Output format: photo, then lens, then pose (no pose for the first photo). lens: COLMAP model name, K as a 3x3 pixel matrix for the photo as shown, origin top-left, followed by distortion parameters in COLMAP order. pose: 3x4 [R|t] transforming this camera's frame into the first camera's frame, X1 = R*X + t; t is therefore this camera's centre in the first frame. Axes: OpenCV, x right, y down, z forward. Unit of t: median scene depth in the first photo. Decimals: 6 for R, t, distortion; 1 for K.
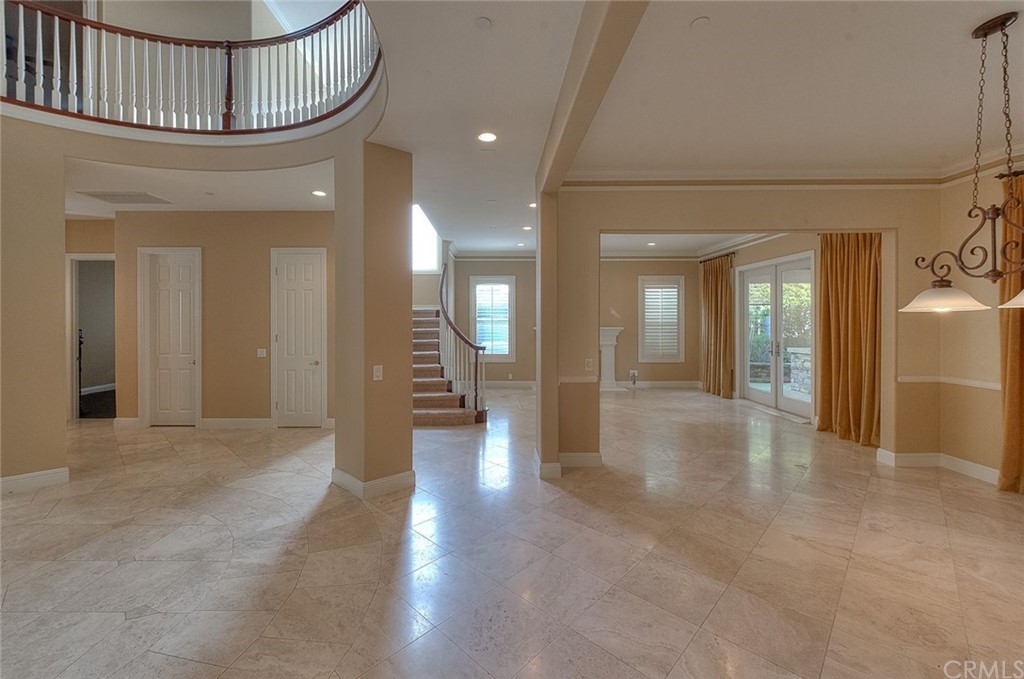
lens RADIAL K [[424.4, 0, 497.3], [0, 424.4, 326.9], [0, 0, 1]] dist [-0.001675, -0.000284]
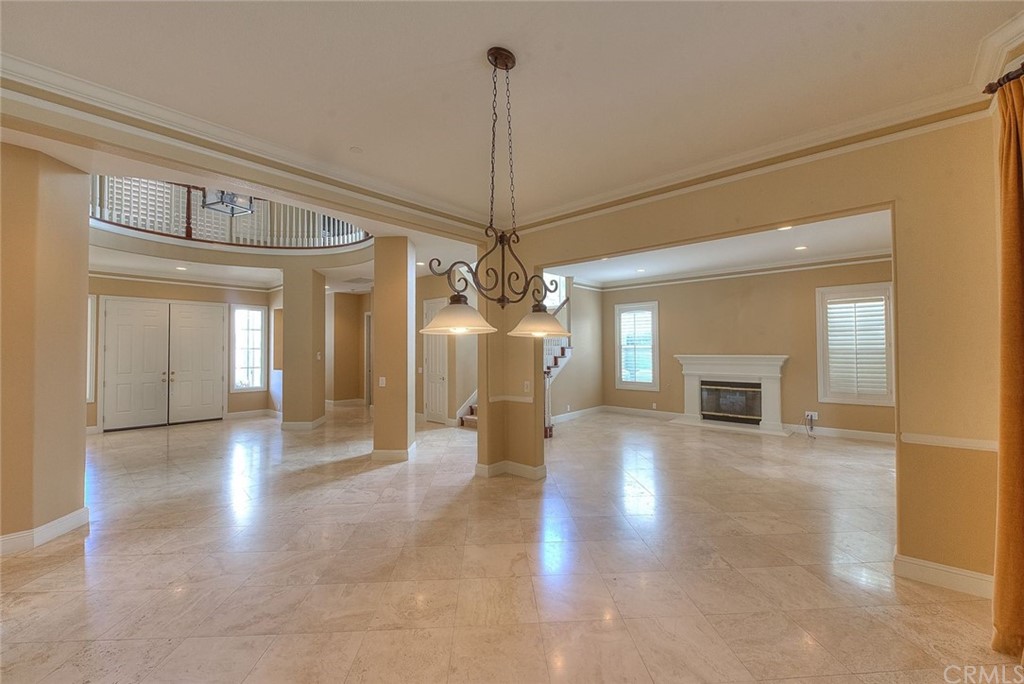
lens RADIAL K [[424.4, 0, 508.7], [0, 424.4, 345.7], [0, 0, 1]] dist [-0.001675, -0.000284]
pose [[0.737903, -0.010850, -0.674820, 0.441879], [-0.006790, 0.999701, -0.023498, 0.004848], [0.674873, 0.021921, 0.737608, 0.064285]]
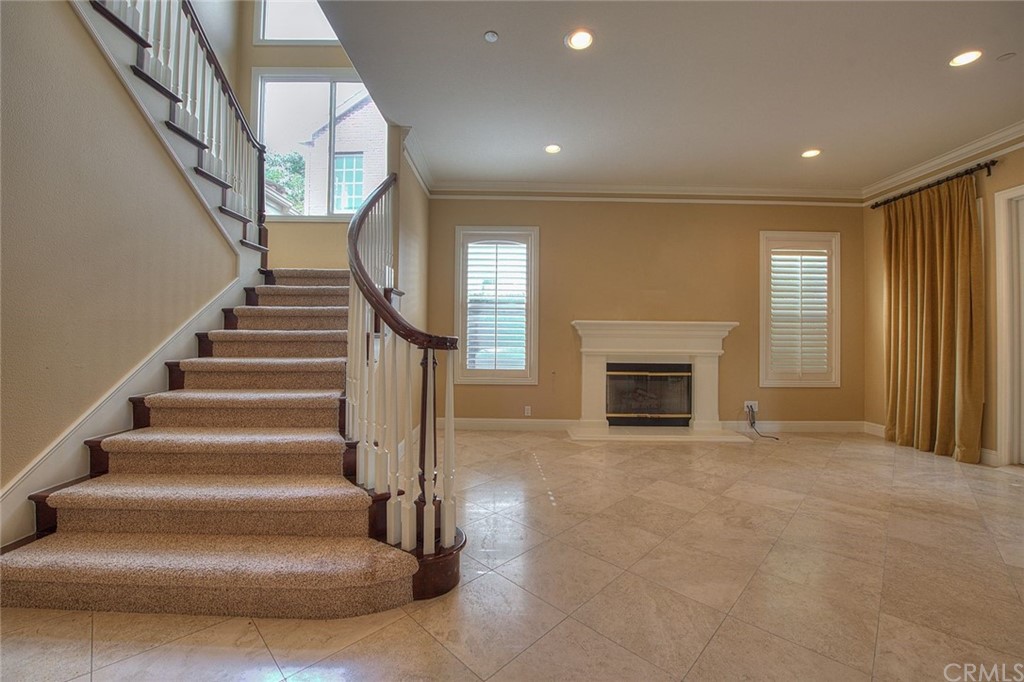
lens RADIAL K [[424.4, 0, 518.3], [0, 424.4, 338.1], [0, 0, 1]] dist [-0.001675, -0.000284]
pose [[0.999803, 0.009825, 0.017228, 0.007601], [-0.009467, 0.999740, -0.020722, 0.034804], [-0.017427, 0.020555, 0.999637, 0.454603]]
